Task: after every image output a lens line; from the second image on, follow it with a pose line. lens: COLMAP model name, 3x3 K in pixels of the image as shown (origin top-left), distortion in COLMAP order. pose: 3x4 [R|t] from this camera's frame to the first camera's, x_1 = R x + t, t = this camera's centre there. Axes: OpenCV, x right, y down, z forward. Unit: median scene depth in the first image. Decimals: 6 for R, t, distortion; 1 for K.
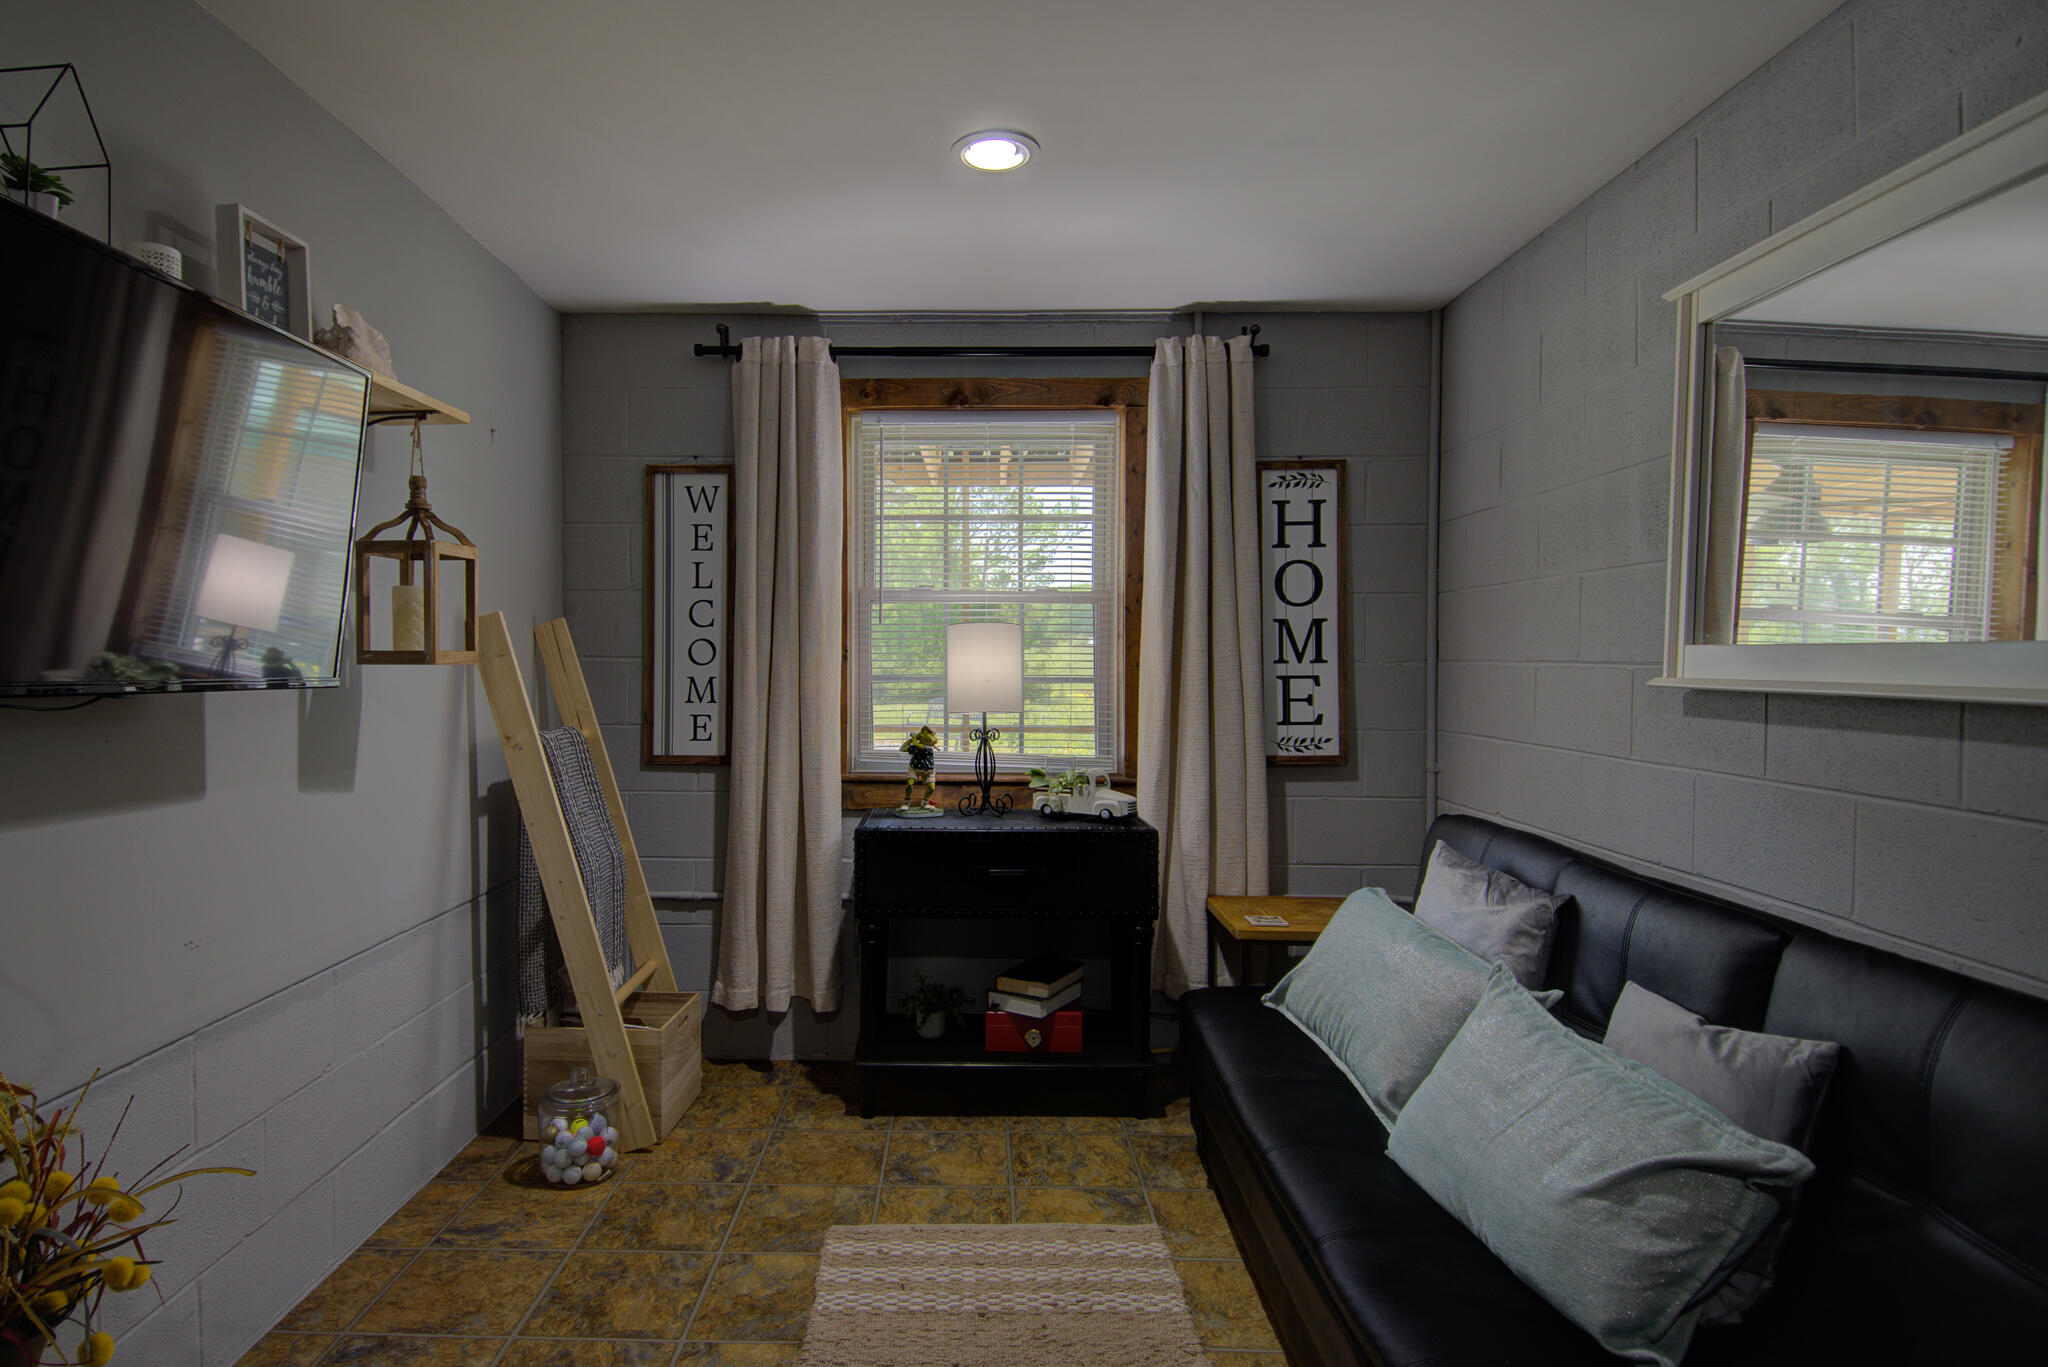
lens RADIAL K [[1102.3, 0, 1018.0], [0, 1102.3, 672.7], [0, 0, 1]] dist [0.074897, -0.058803]
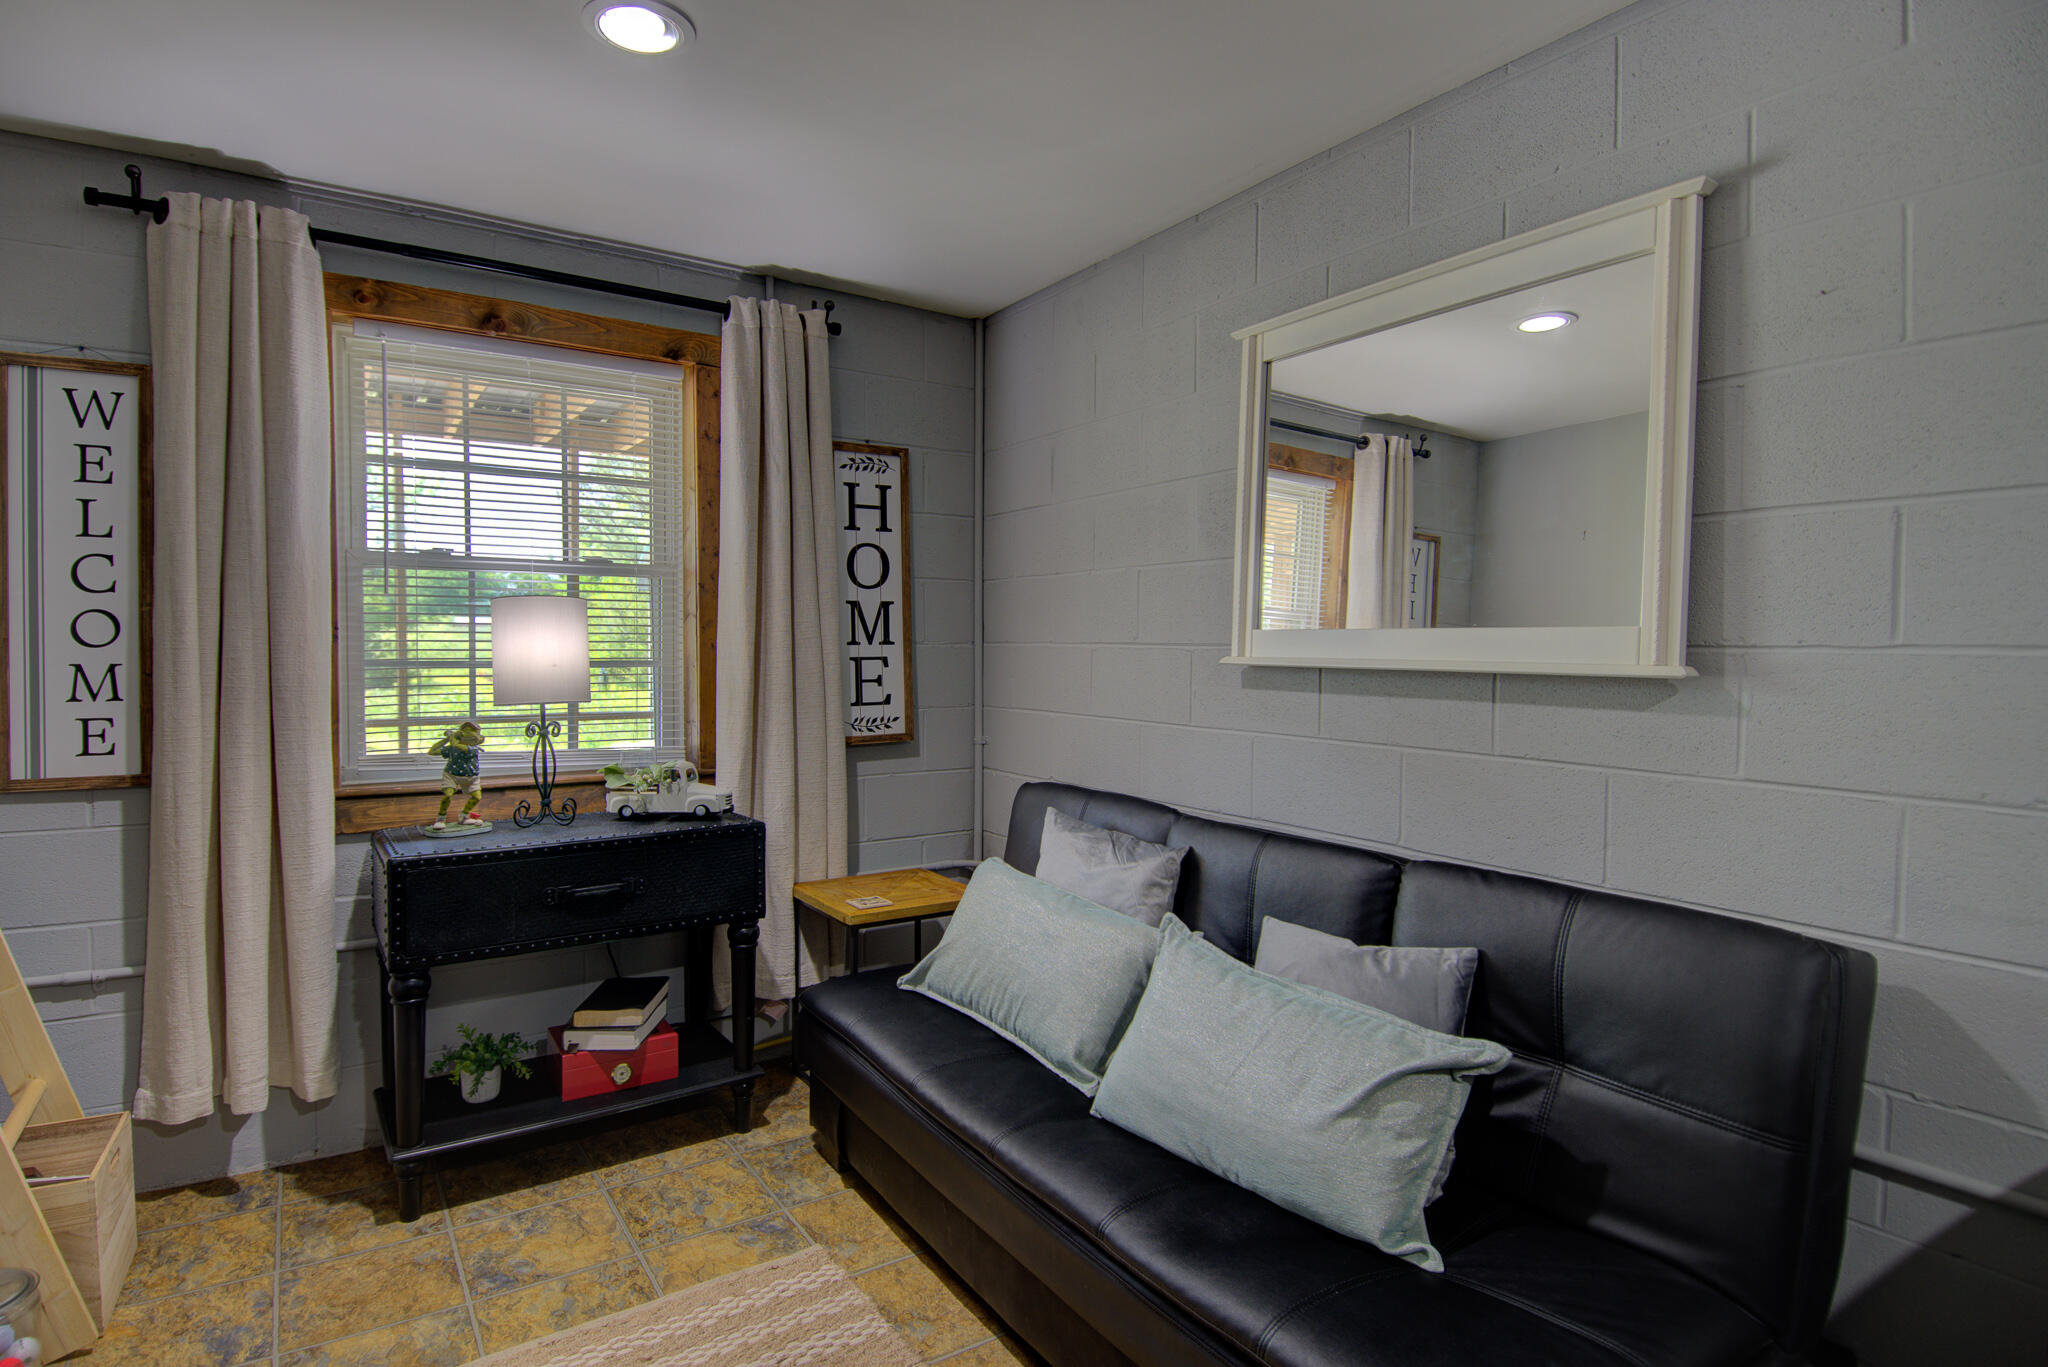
lens RADIAL K [[1033.8, 0, 1021.7], [0, 1033.8, 672.8], [0, 0, 1]] dist [0.073273, -0.057760]
pose [[0.850125, -0.014464, 0.526383, -0.142834], [0.004951, 0.999798, 0.019476, -0.000793], [-0.526558, -0.013951, 0.850025, 0.129126]]
